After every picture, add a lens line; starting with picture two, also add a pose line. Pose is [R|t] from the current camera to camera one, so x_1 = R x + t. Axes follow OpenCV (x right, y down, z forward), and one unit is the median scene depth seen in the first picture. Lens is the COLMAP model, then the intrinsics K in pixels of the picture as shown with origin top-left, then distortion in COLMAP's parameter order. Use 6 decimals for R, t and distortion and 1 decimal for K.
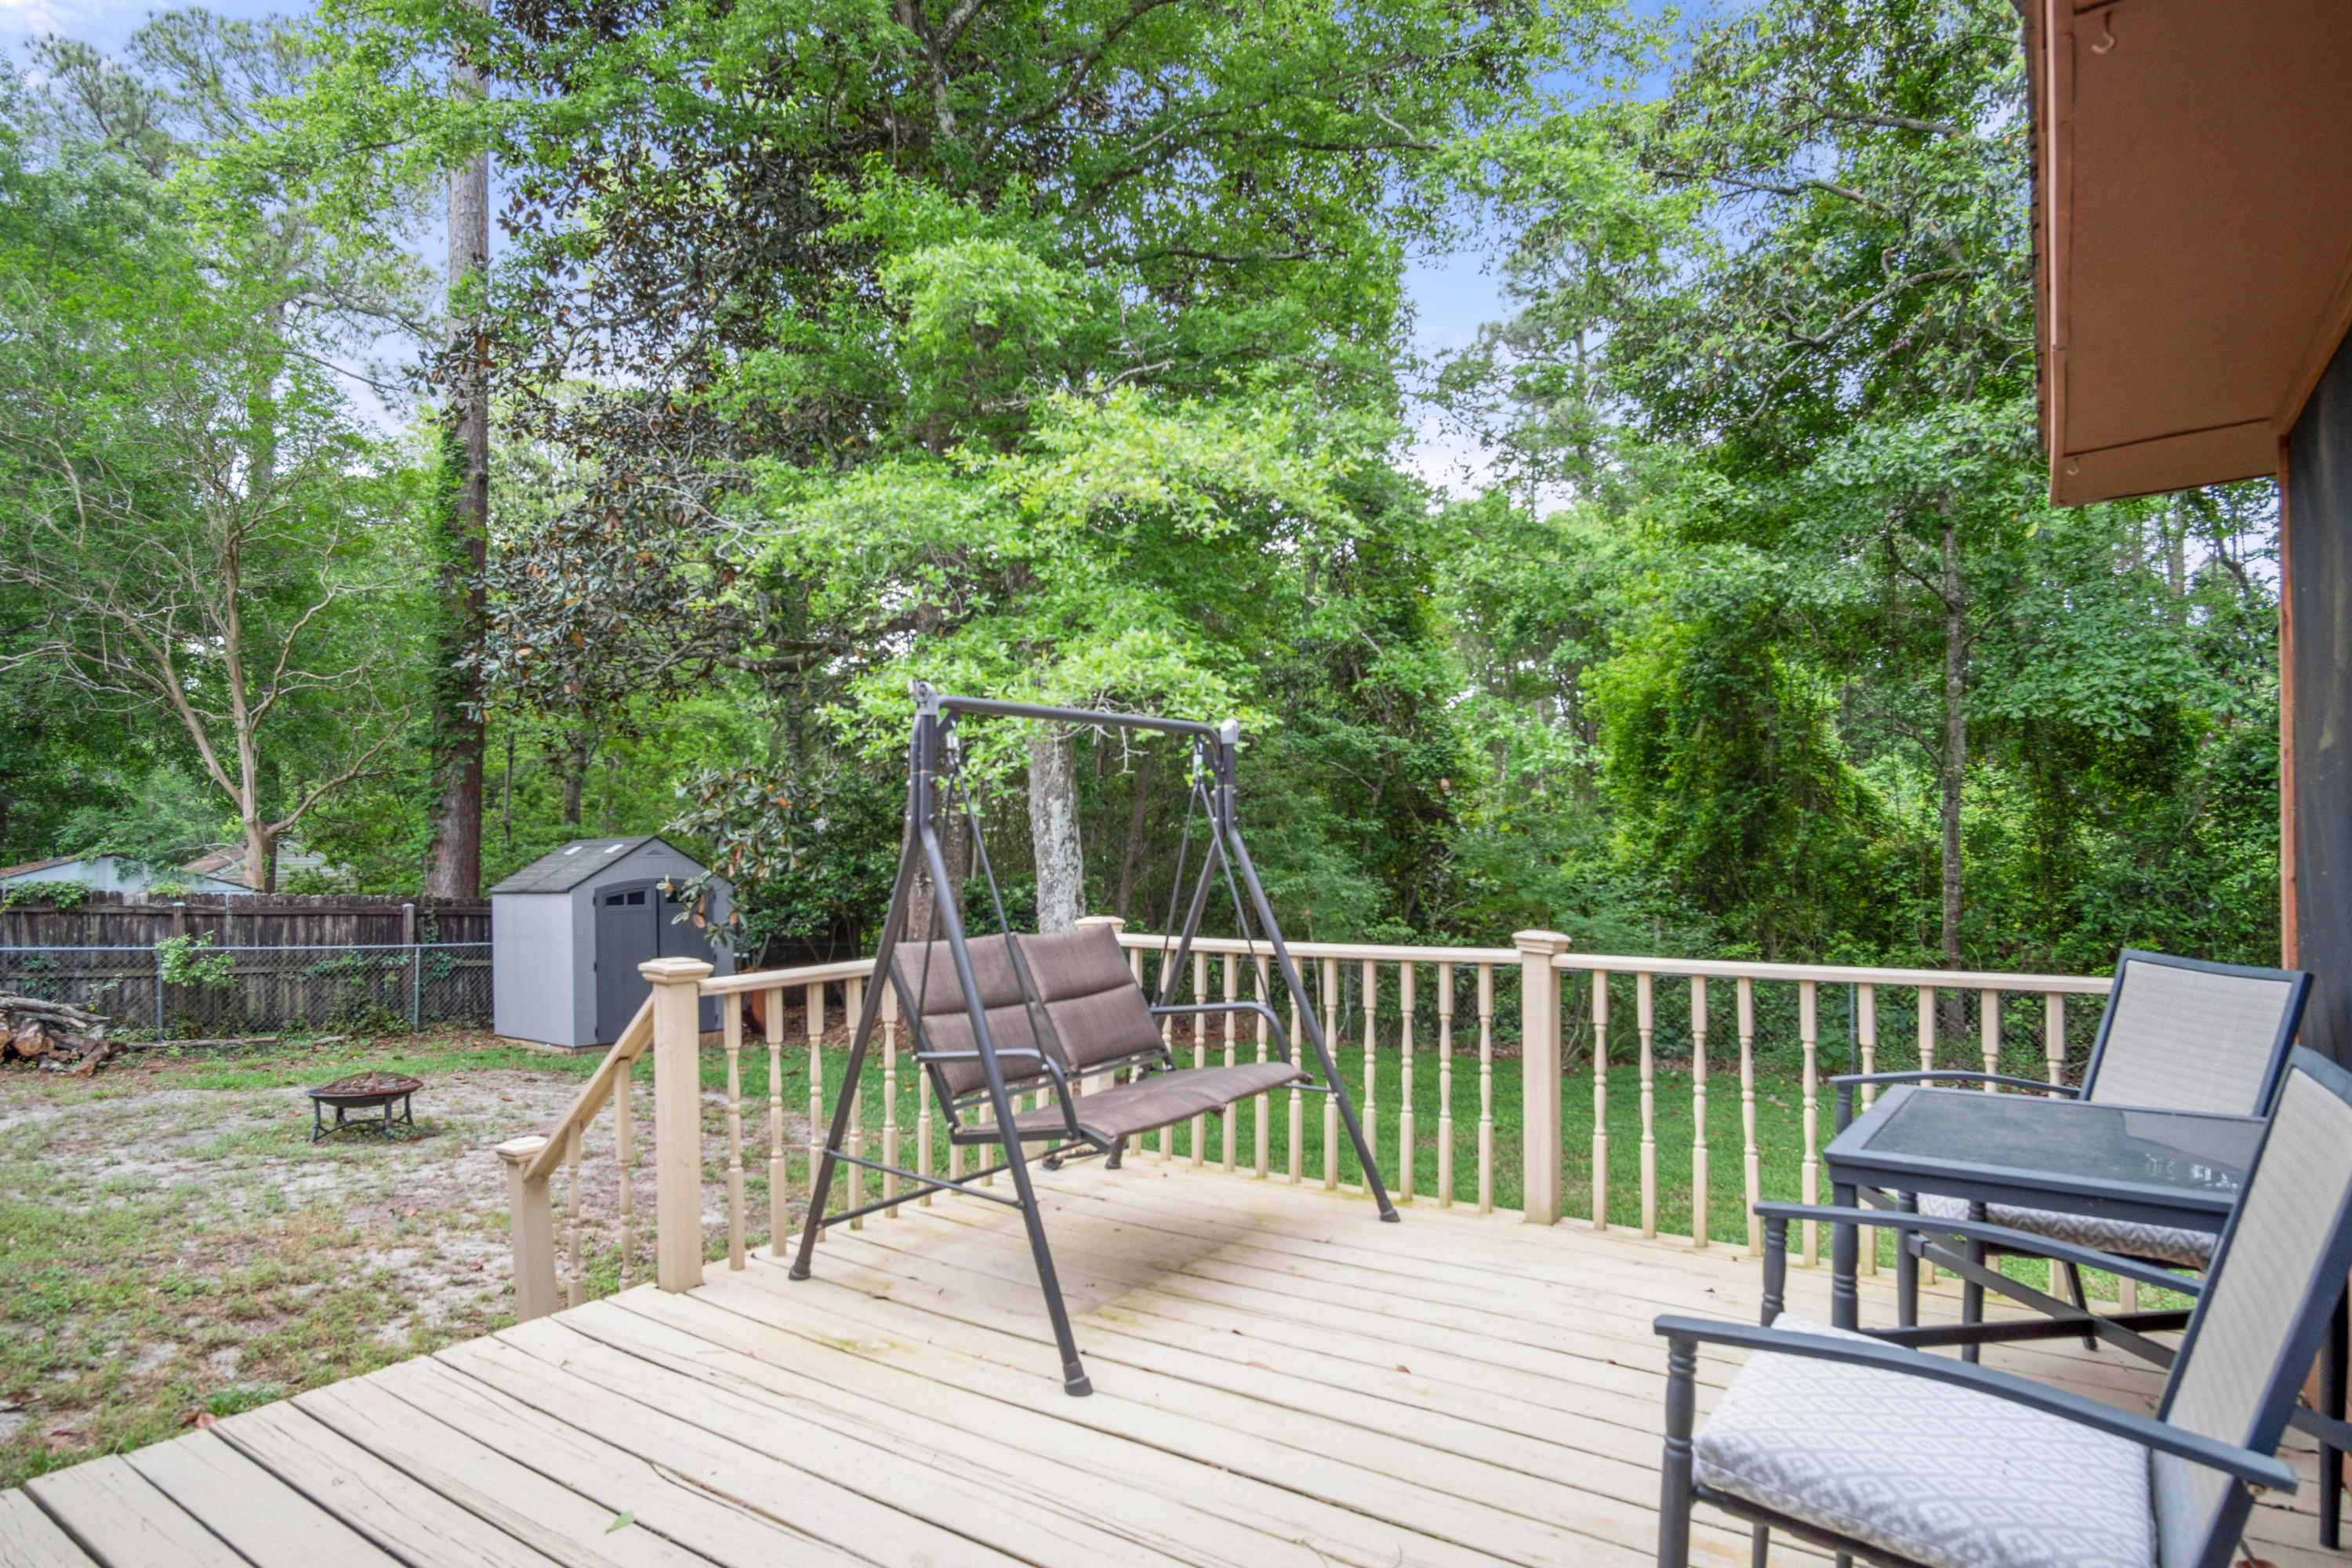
lens RADIAL K [[1279.8, 0, 1178.7], [0, 1279.8, 850.0], [0, 0, 1]] dist [-0.000971, -0.000793]
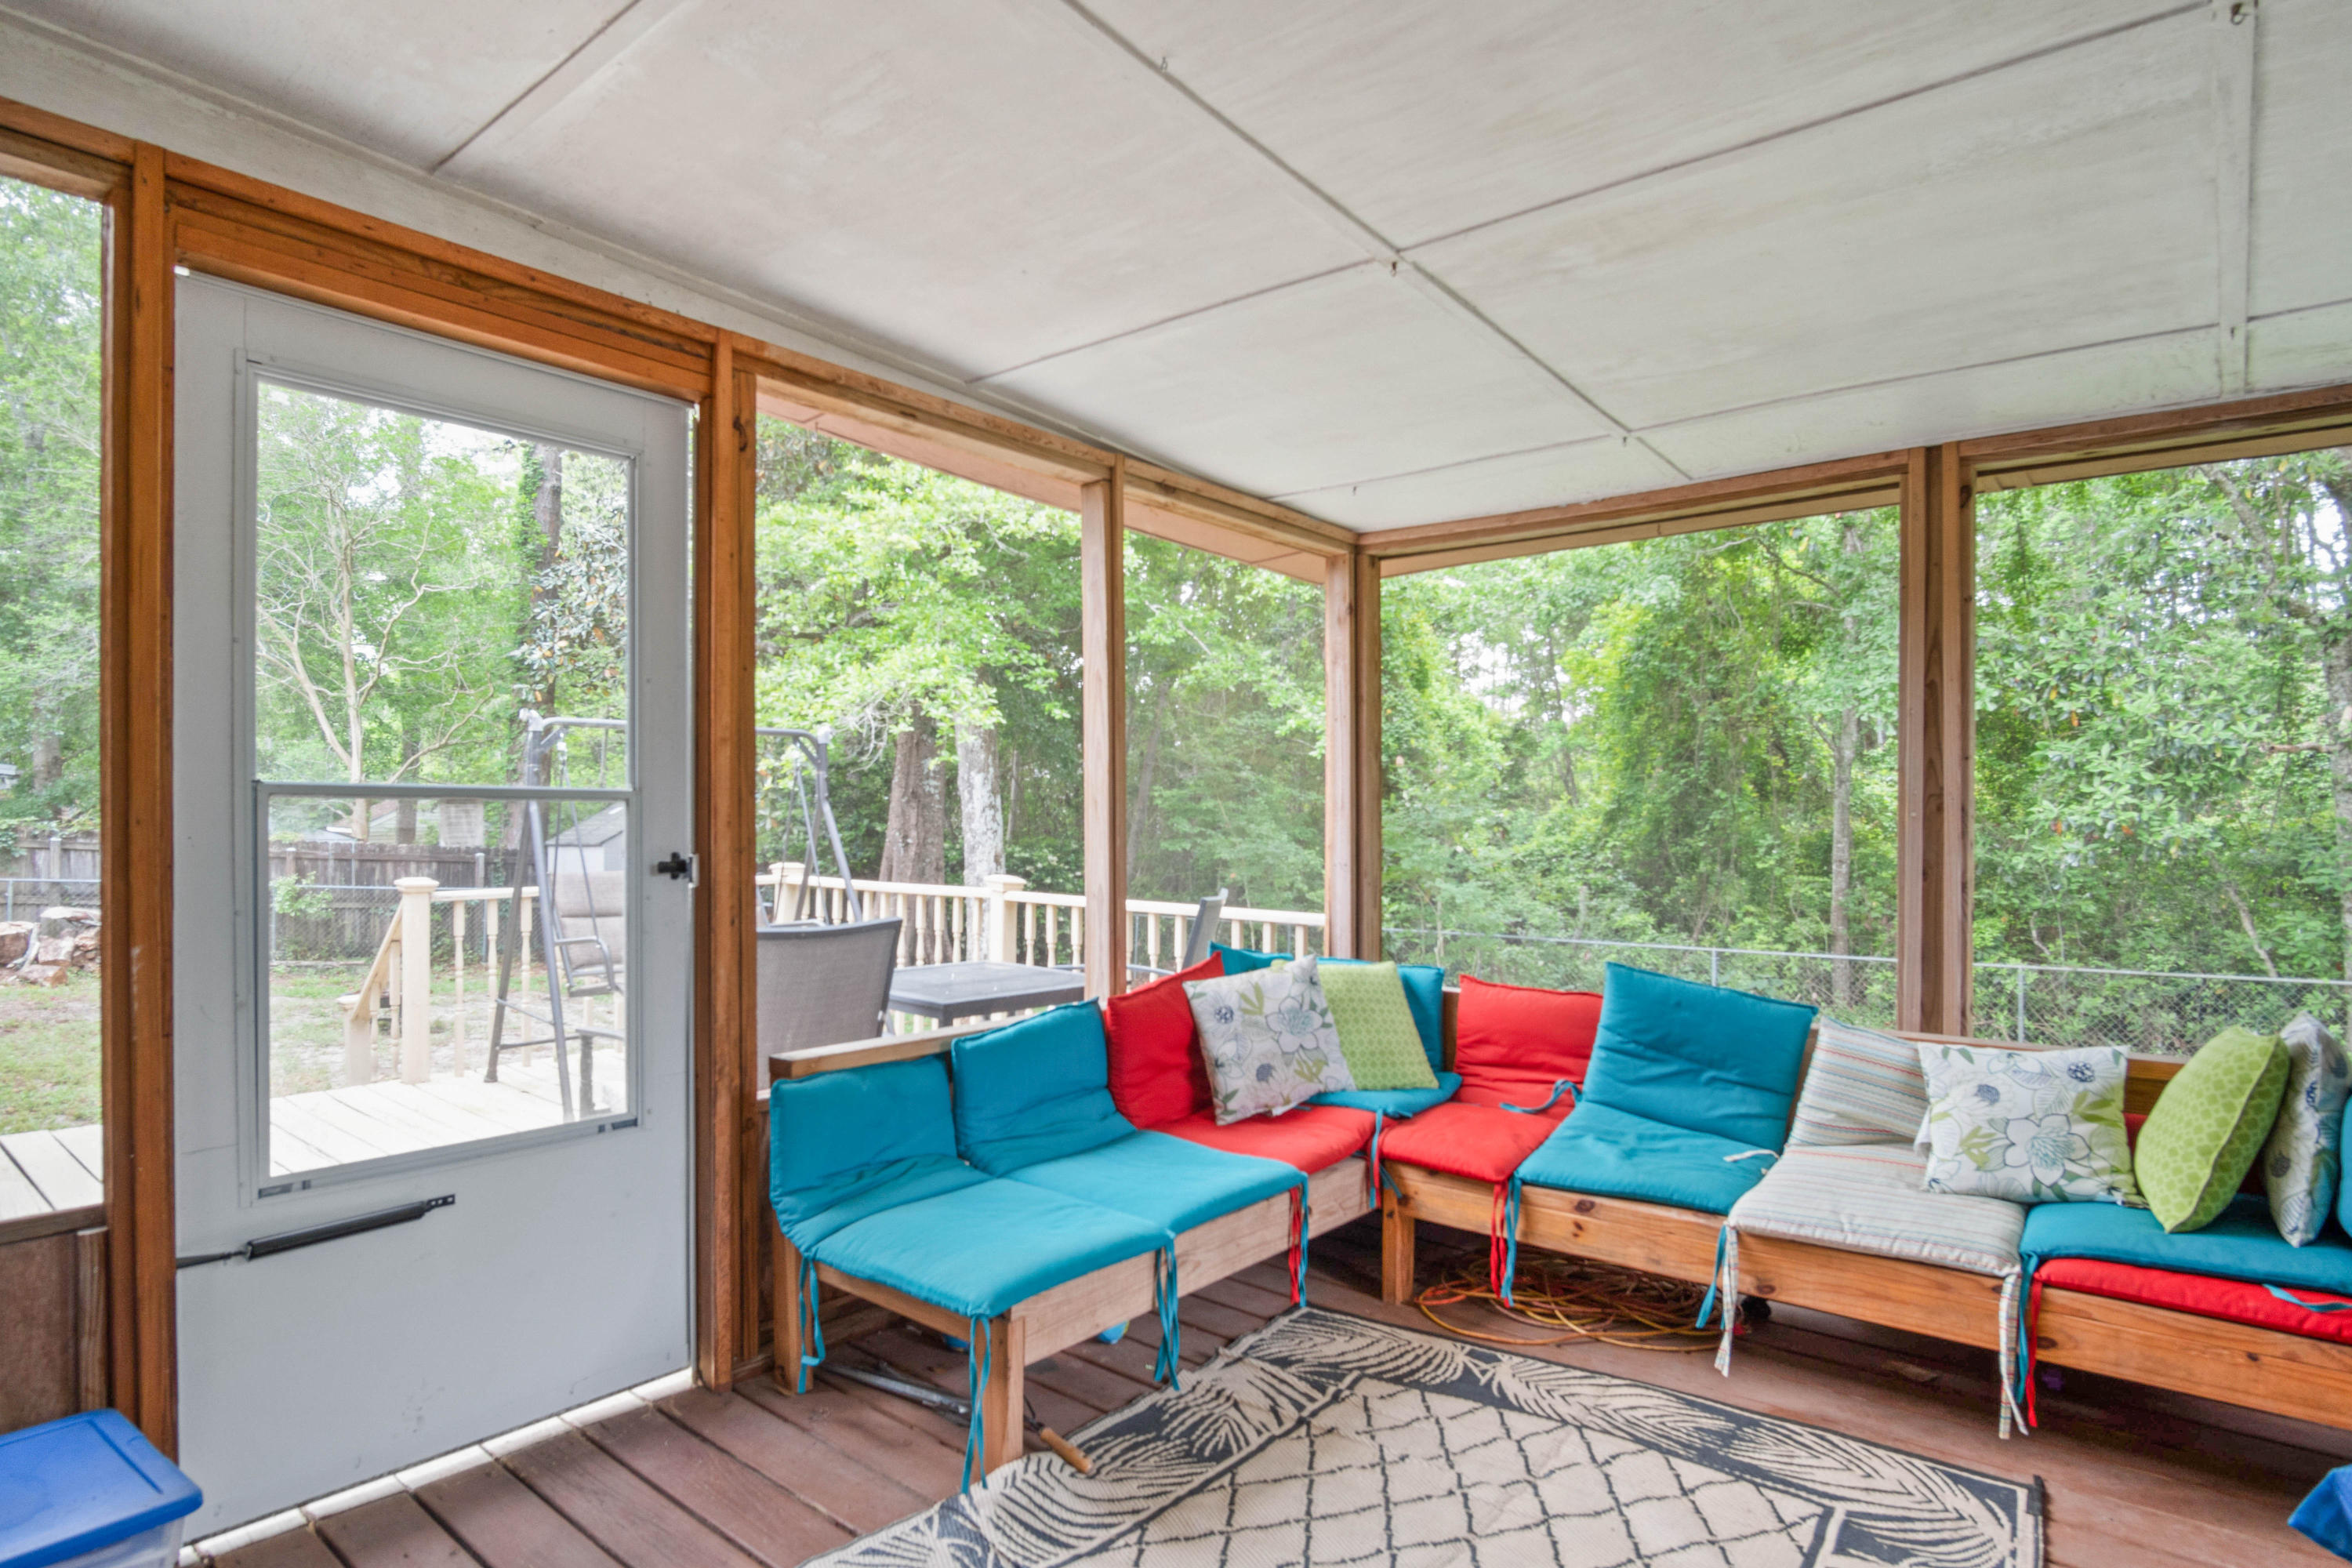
lens RADIAL K [[1263.8, 0, 1173.2], [0, 1263.8, 814.9], [0, 0, 1]] dist [-0.002991, -0.000971]
pose [[0.995439, 0.016404, -0.093983, 0.168948], [-0.016697, 0.999858, -0.002335, -0.001604], [0.093931, 0.003894, 0.995571, -0.118057]]
